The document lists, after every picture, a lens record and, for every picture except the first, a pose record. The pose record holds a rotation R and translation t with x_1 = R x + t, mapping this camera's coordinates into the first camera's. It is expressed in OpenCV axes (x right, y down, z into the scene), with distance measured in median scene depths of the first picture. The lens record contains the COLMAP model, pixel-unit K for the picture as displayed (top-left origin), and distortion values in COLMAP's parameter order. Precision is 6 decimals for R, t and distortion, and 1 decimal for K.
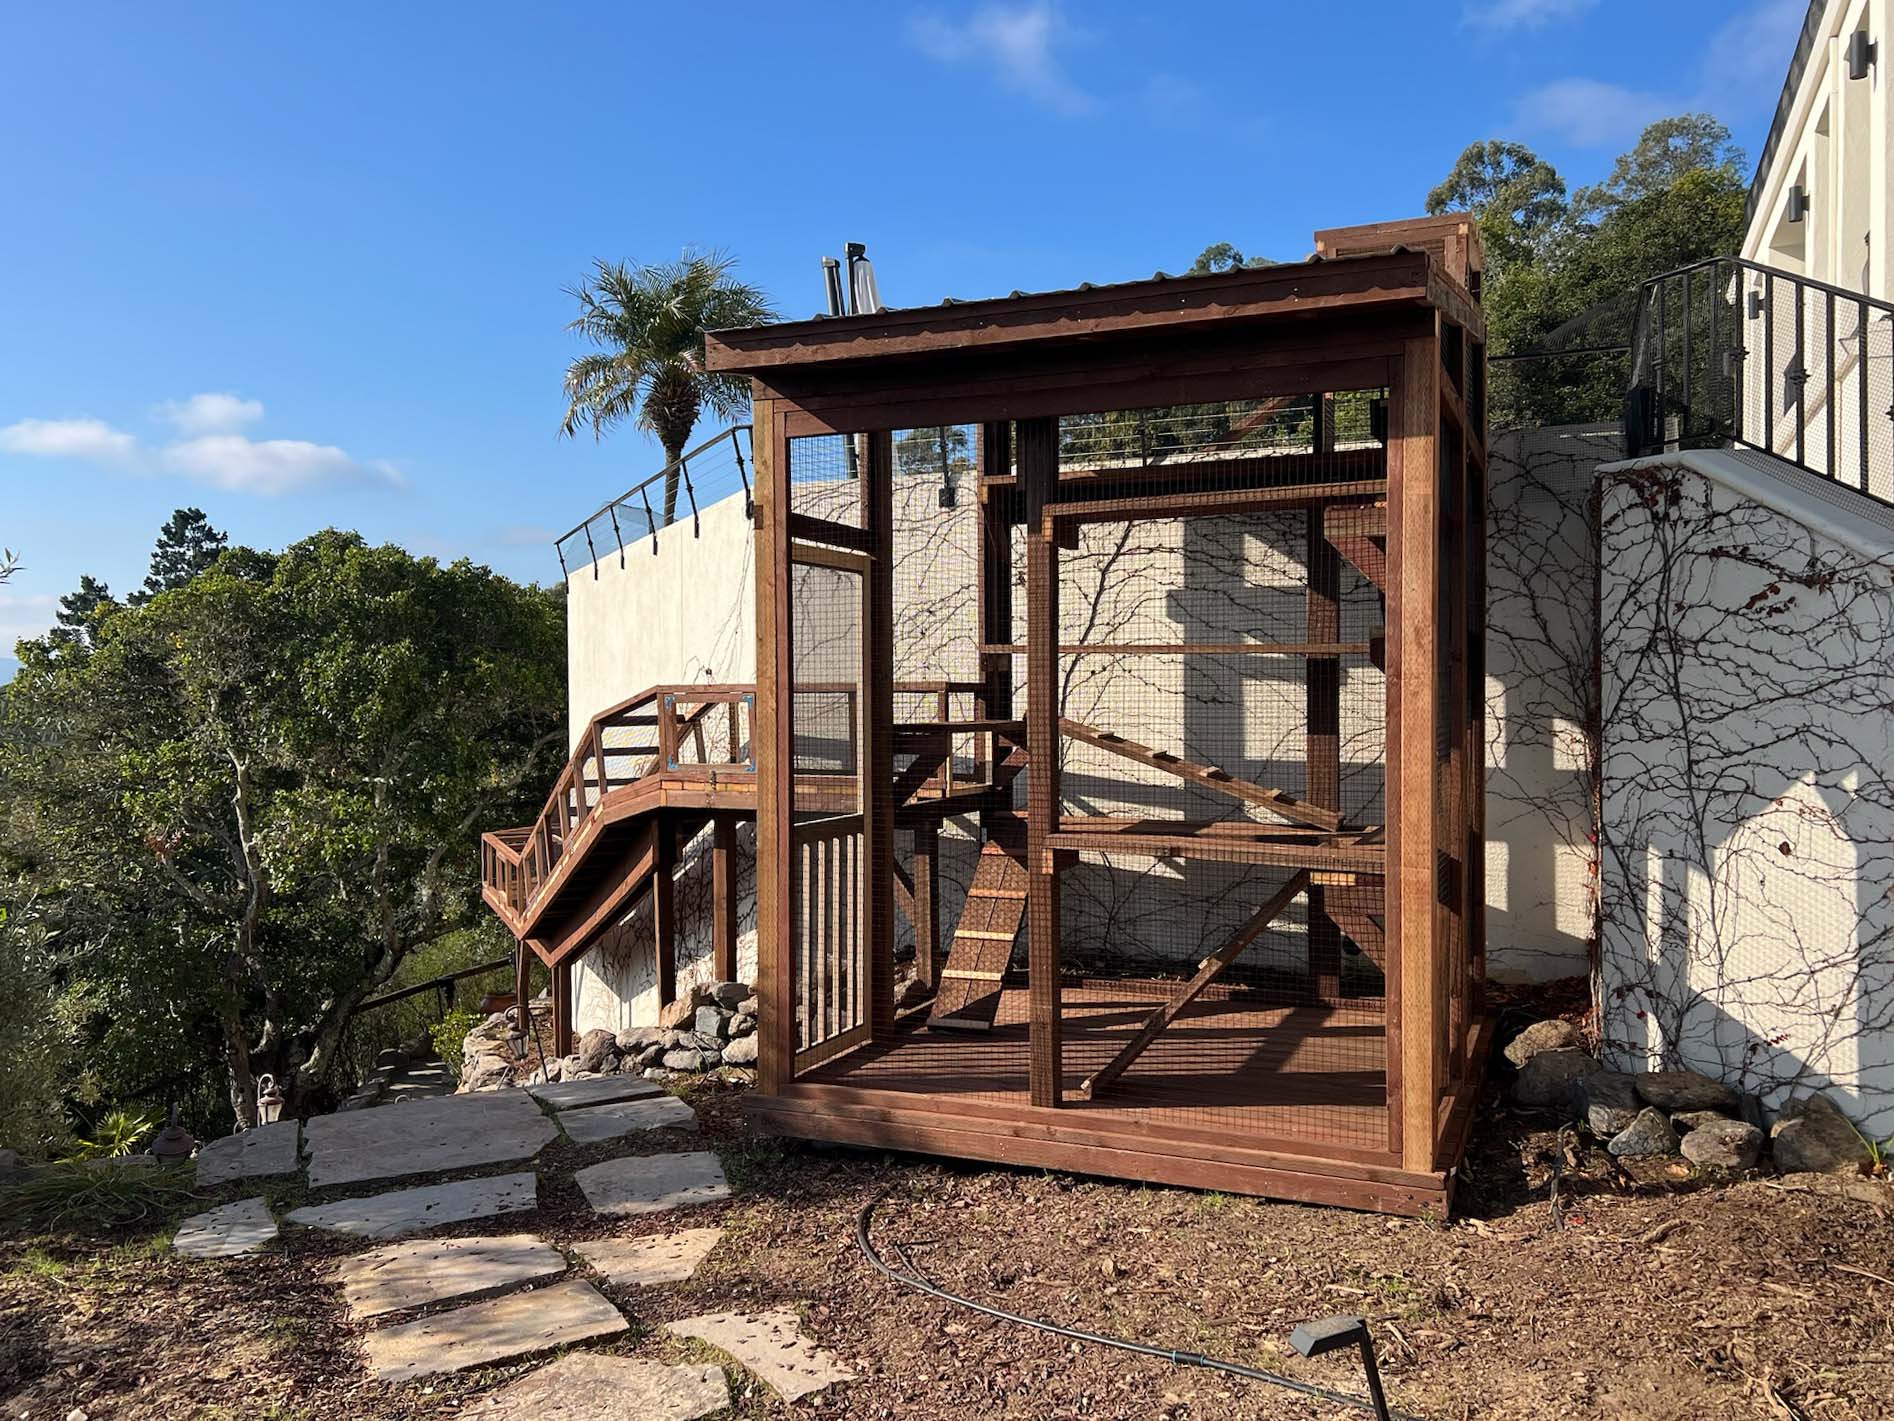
lens RADIAL K [[1369.4, 0, 943.2], [0, 1369.4, 708.2], [0, 0, 1]] dist [0.008818, 0.000579]
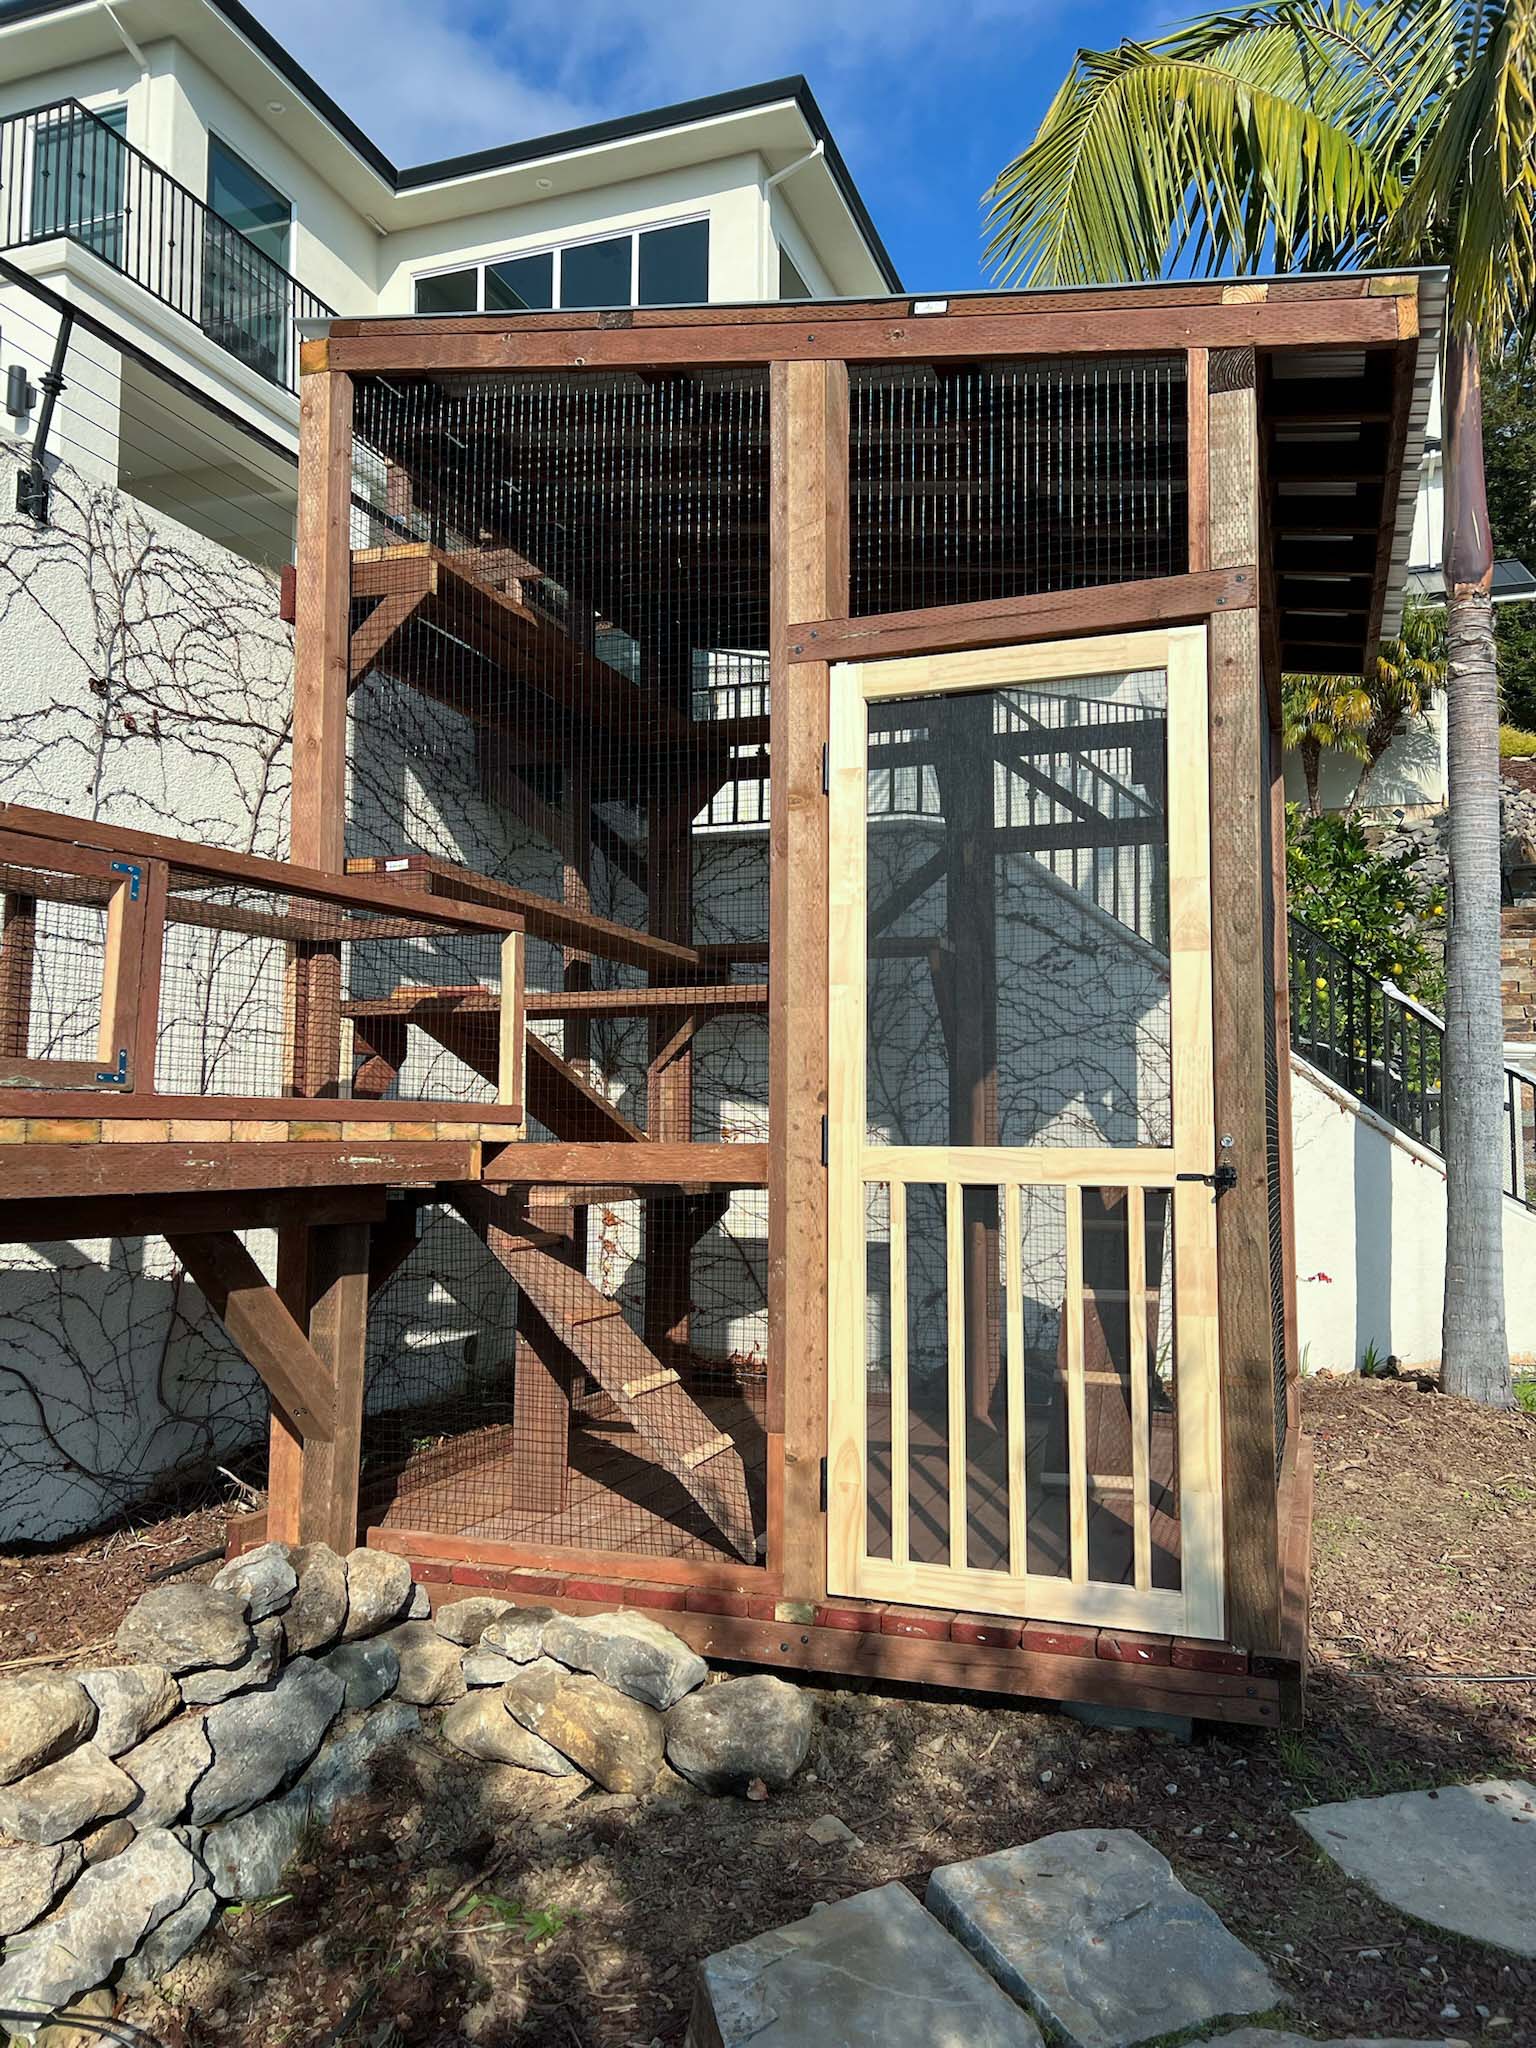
lens RADIAL K [[1480.8, 0, 765.6], [0, 1480.8, 1011.6], [0, 0, 1]] dist [0.008818, 0.000579]
pose [[-0.016890, 0.090366, 0.995765, -0.768734], [0.003383, 0.995907, -0.090322, 0.093503], [-0.999852, 0.001843, -0.017126, 1.277116]]
